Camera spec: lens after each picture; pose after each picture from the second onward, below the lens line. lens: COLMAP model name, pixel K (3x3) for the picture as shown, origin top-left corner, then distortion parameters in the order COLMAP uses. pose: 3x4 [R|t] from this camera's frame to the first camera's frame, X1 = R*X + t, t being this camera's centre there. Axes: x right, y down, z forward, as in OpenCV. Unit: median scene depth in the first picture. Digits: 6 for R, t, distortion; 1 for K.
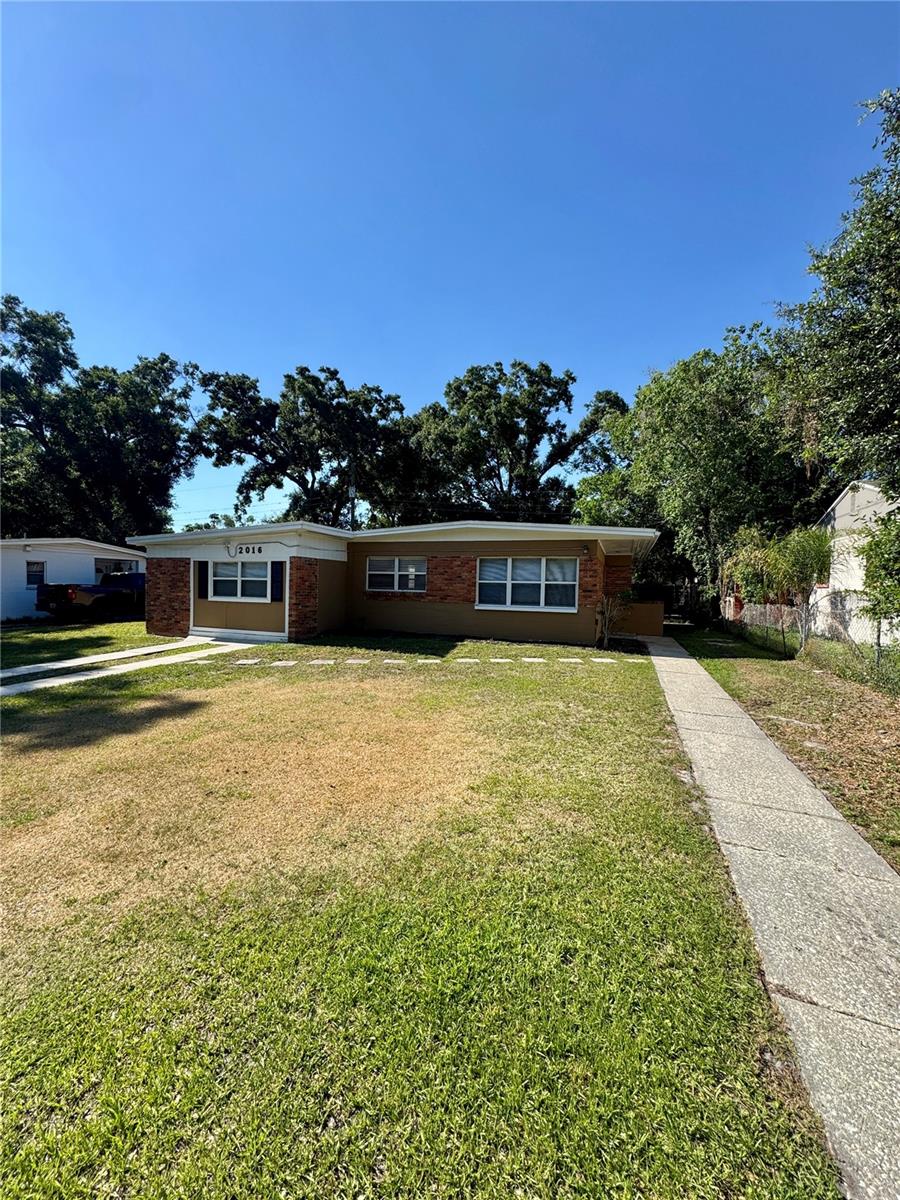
lens RADIAL K [[482.4, 0, 451.5], [0, 482.4, 600.5], [0, 0, 1]] dist [-0.001649, 0.000335]
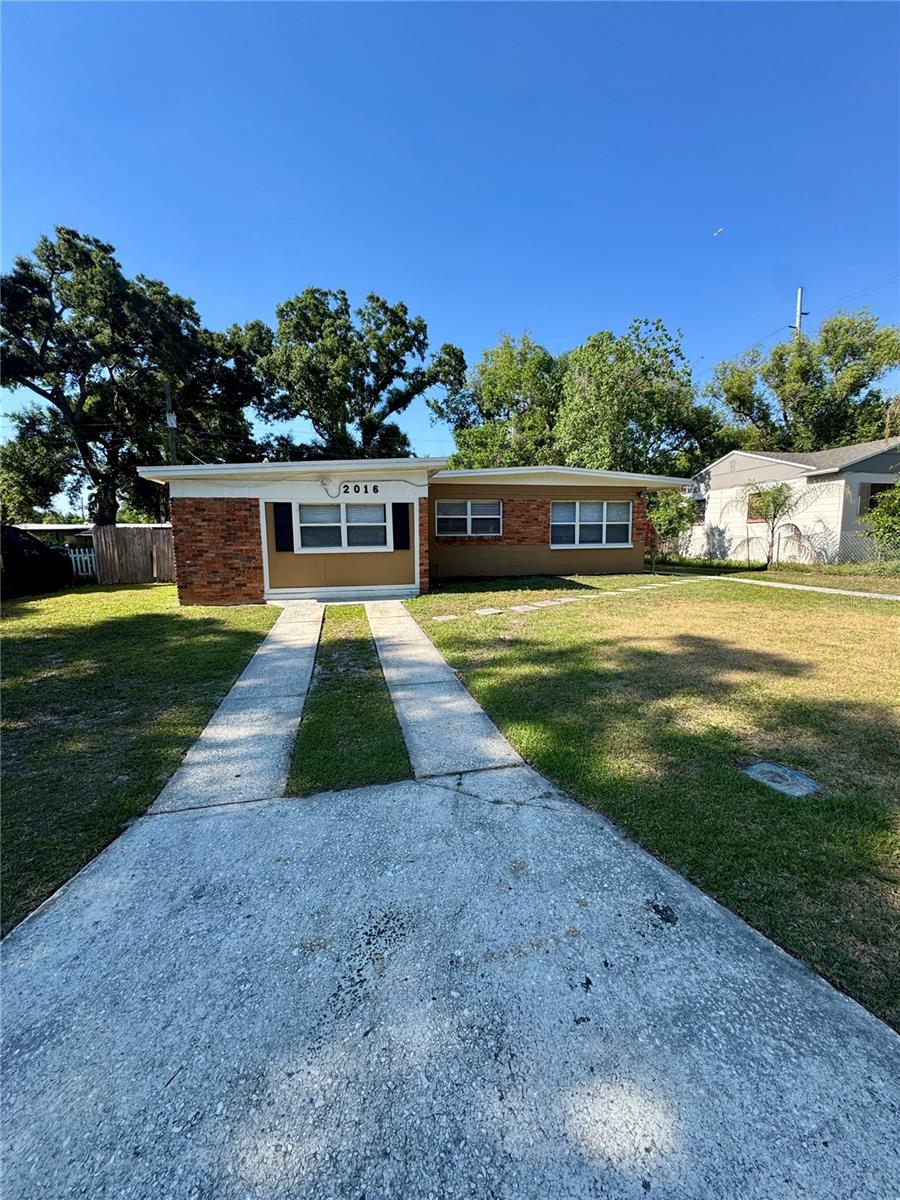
lens RADIAL K [[482.4, 0, 451.5], [0, 482.4, 600.5], [0, 0, 1]] dist [-0.001649, 0.000335]
pose [[0.843223, -0.099825, 0.528214, -0.297503], [0.047326, 0.992577, 0.112033, 0.000064], [-0.535477, -0.069471, 0.841688, 0.081385]]
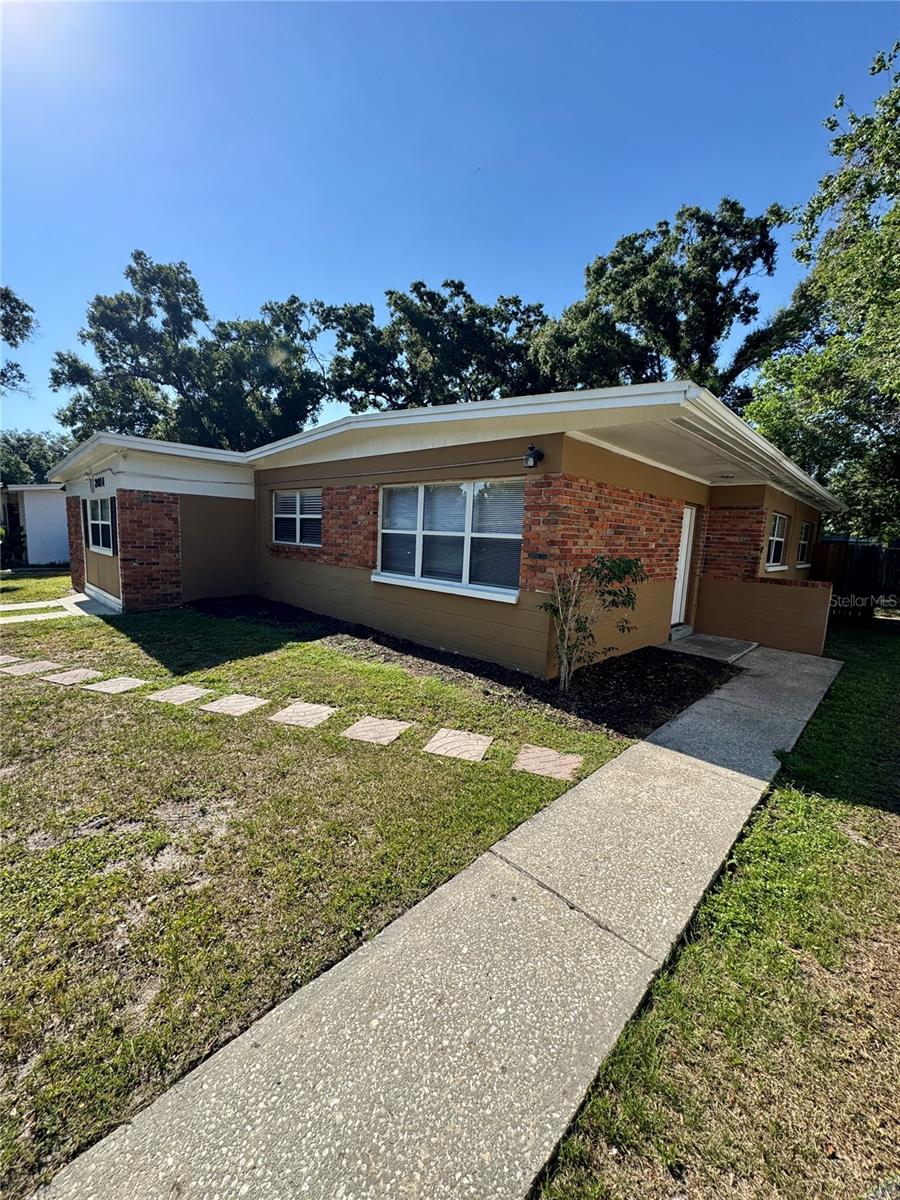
lens RADIAL K [[474.9, 0, 452.4], [0, 474.9, 604.5], [0, 0, 1]] dist [-0.001316, 0.000234]
pose [[0.915309, 0.076816, -0.395360, 0.145349], [-0.034735, 0.993041, 0.112527, -0.008212], [0.401253, -0.089264, 0.911608, 0.219140]]
